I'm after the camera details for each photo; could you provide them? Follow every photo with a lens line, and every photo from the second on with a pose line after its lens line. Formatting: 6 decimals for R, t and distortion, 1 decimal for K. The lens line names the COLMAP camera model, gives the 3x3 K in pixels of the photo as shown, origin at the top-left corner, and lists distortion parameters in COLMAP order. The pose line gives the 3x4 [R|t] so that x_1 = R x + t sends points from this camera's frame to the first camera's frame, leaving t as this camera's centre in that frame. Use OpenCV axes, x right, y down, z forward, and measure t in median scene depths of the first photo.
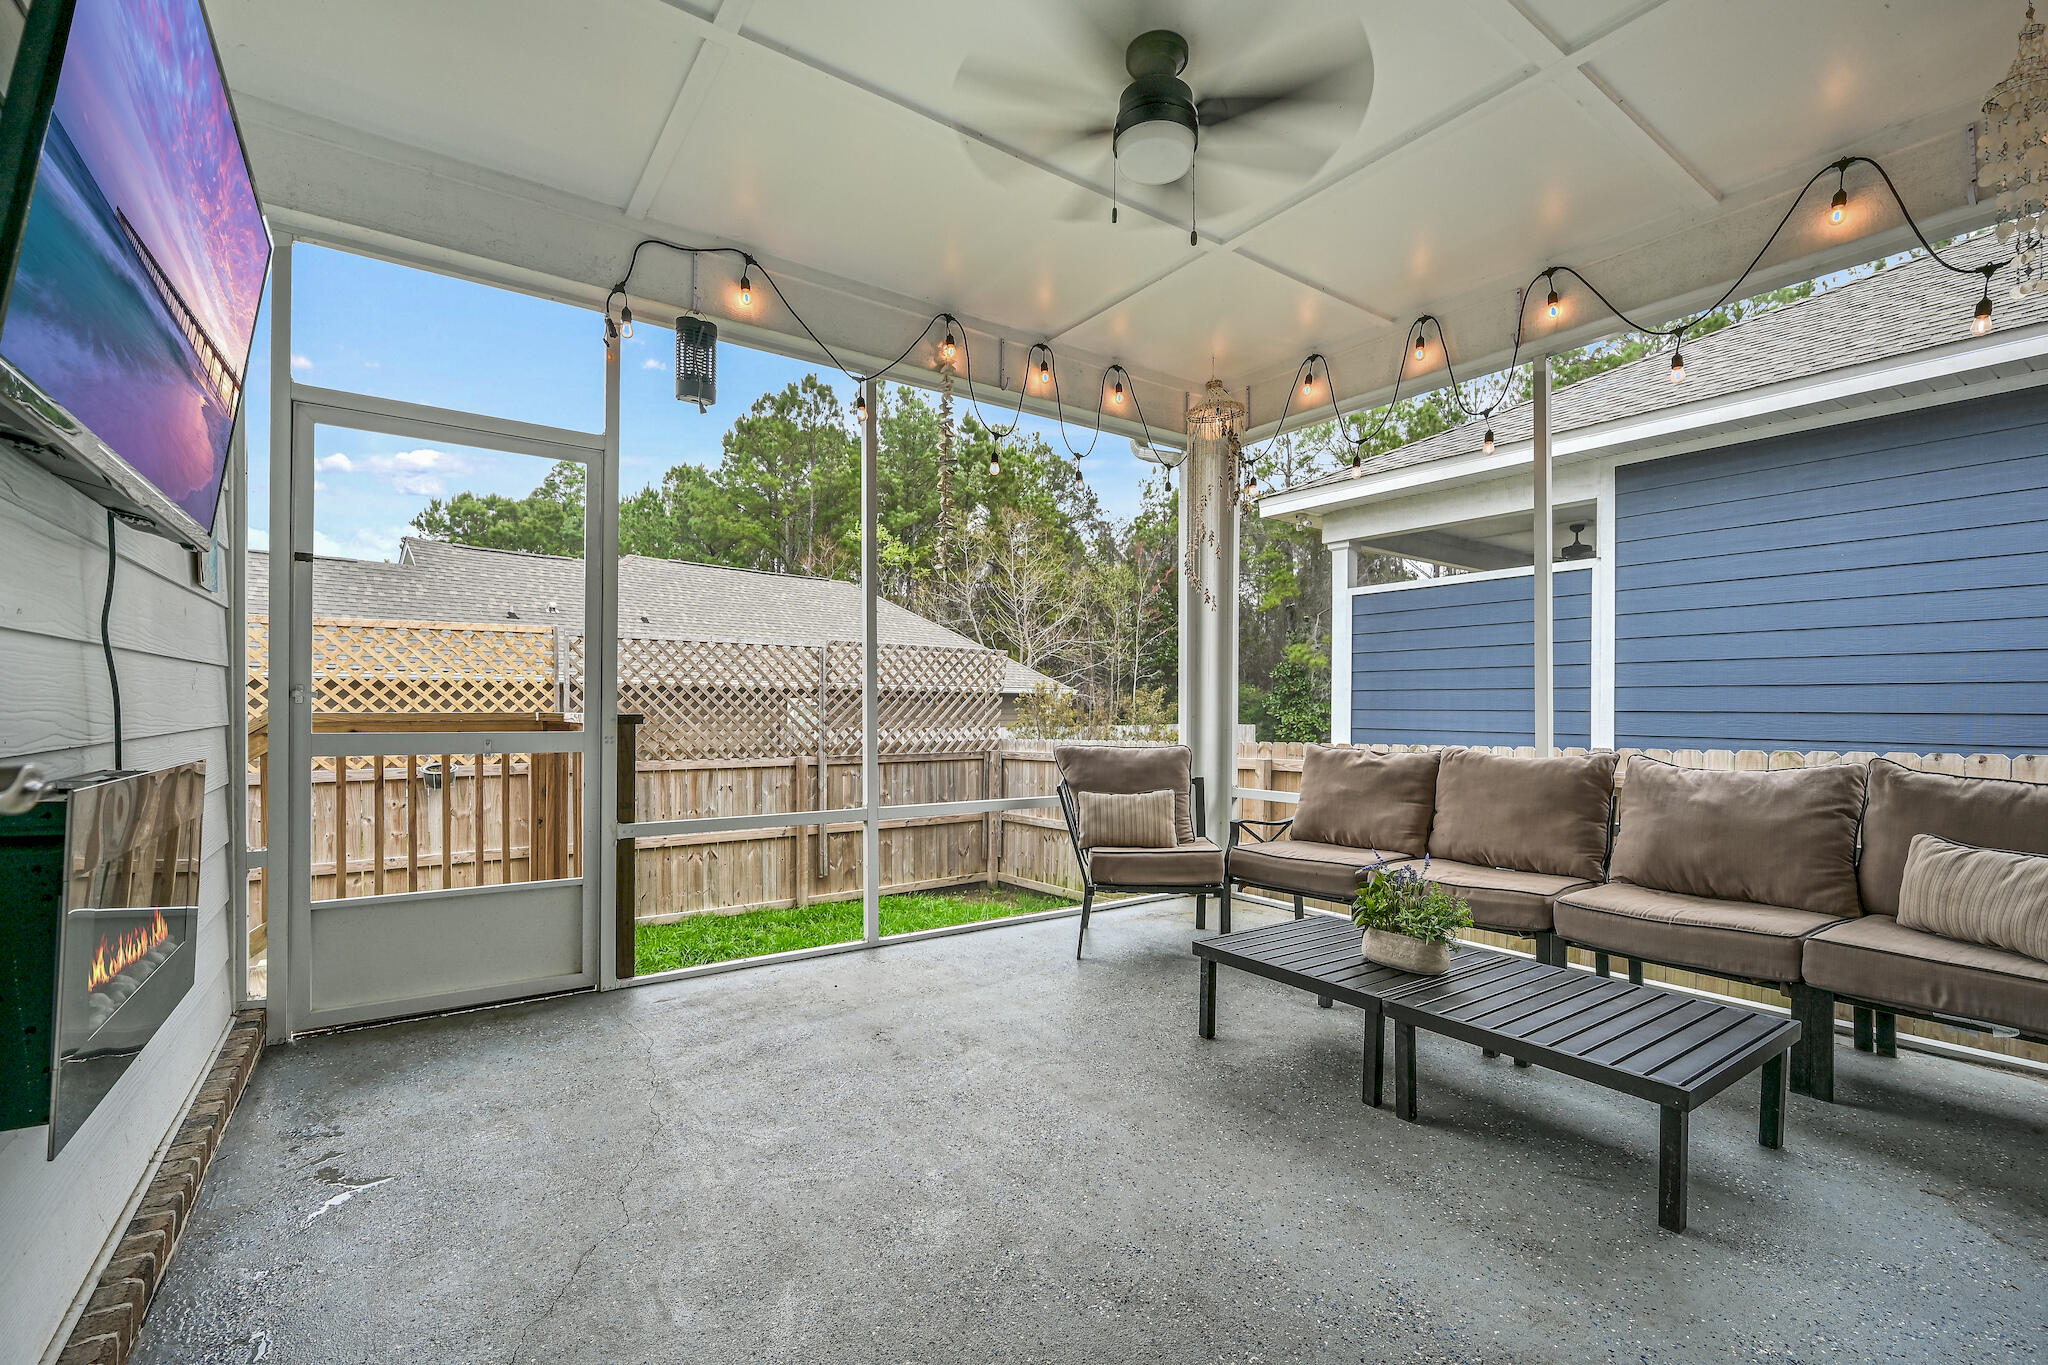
lens RADIAL K [[872.0, 0, 1024.0], [0, 872.0, 682.5], [0, 0, 1]] dist [-0.000718, 0.000047]
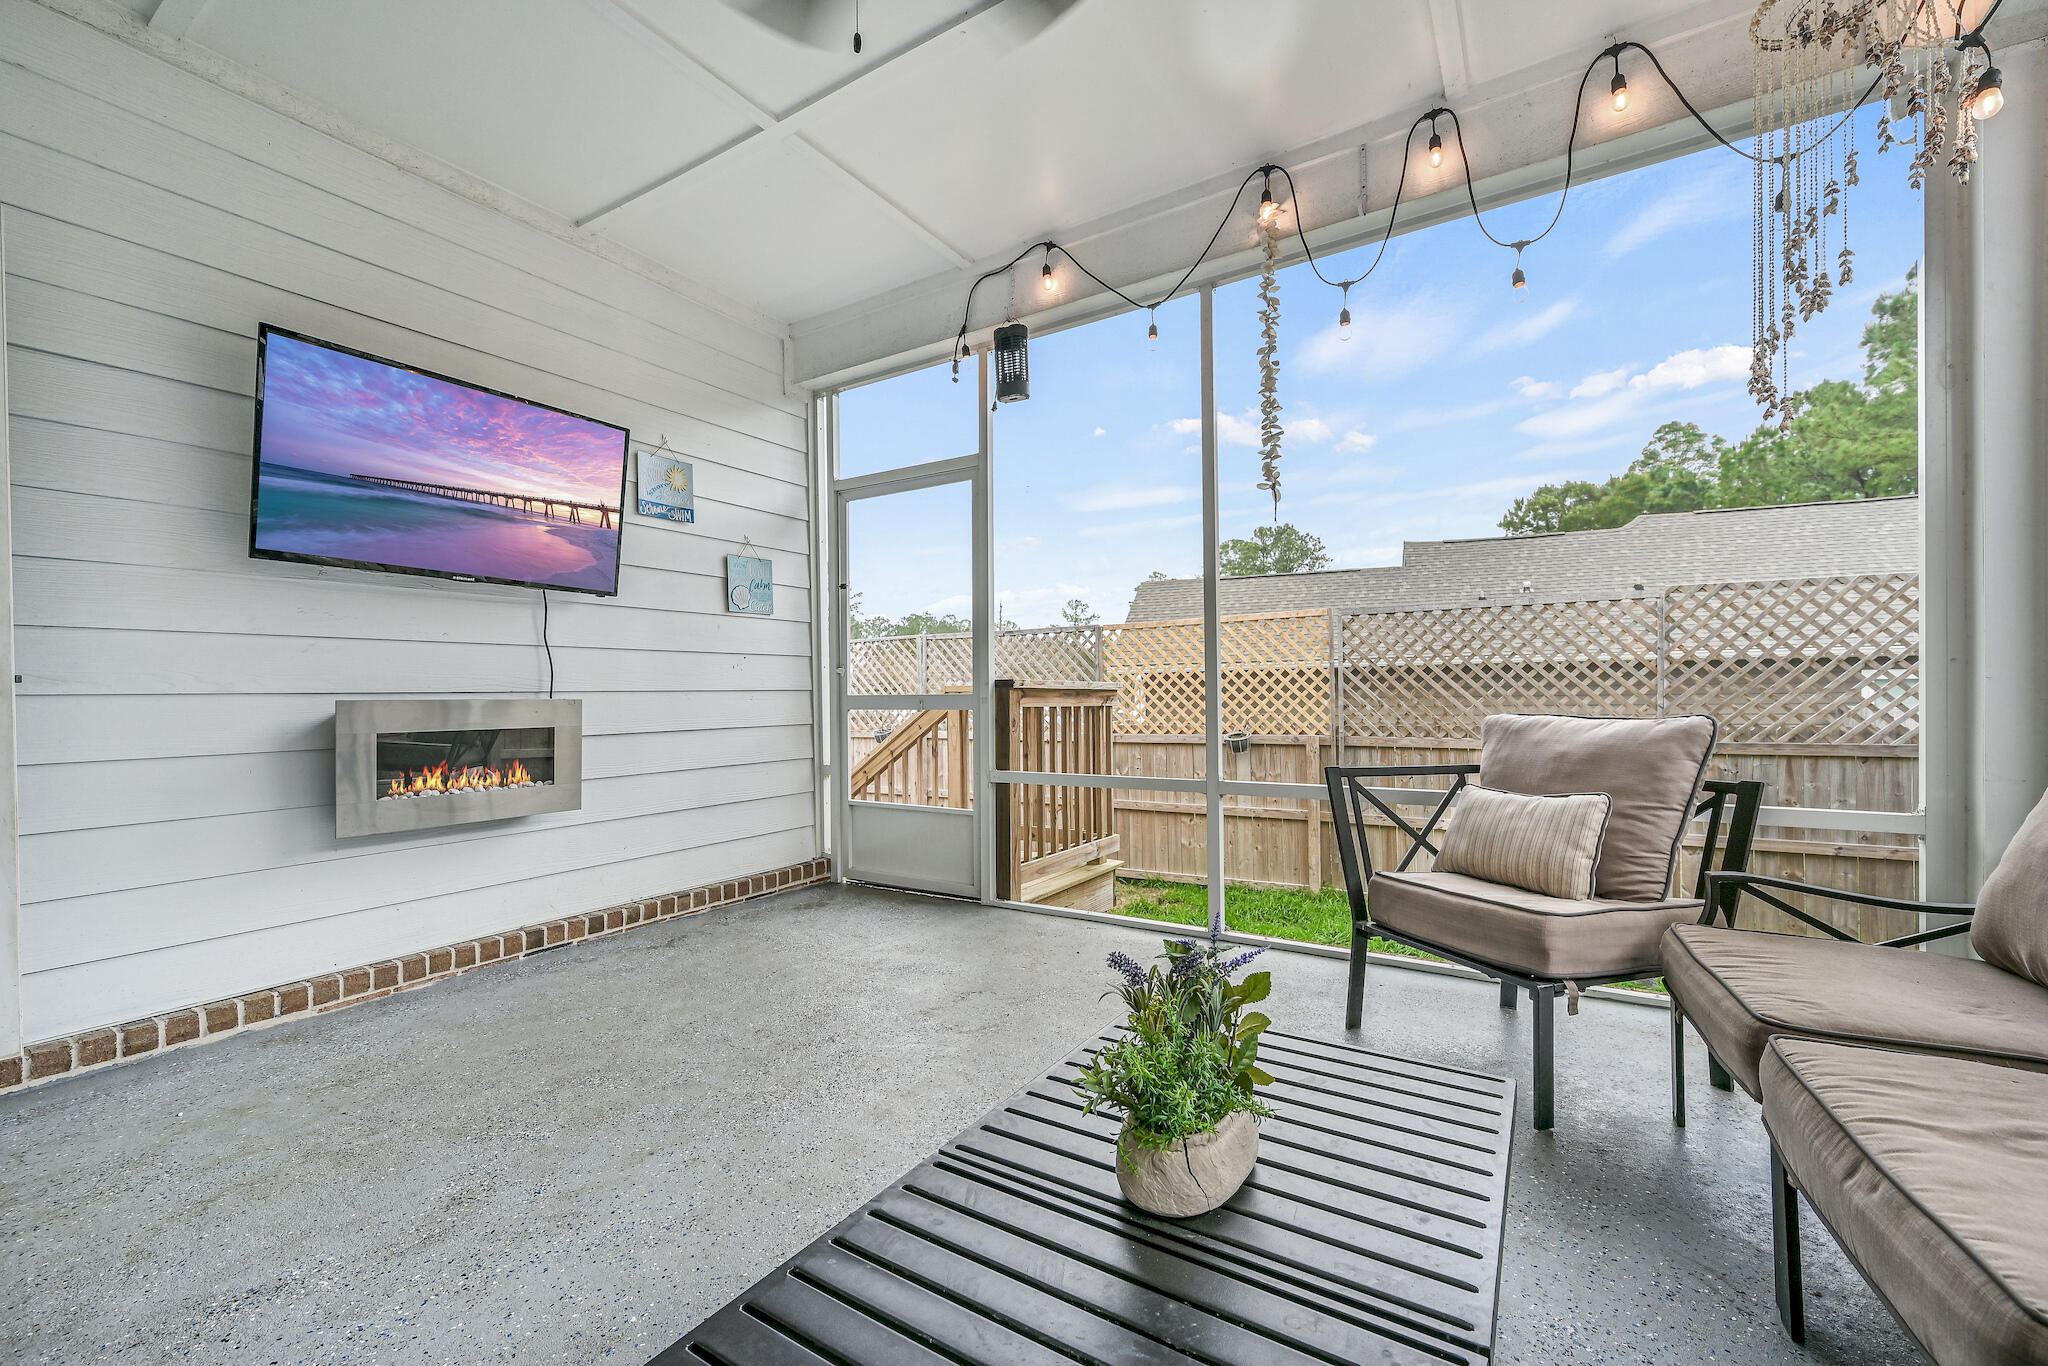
lens RADIAL K [[844.0, 0, 1024.0], [0, 844.0, 683.0], [0, 0, 1]] dist [-0.000252, 0.000074]
pose [[0.382579, -0.026625, -0.923539, 0.601176], [0.040359, 0.999112, -0.012085, 0.054238], [0.923041, -0.032650, 0.383314, 0.562655]]
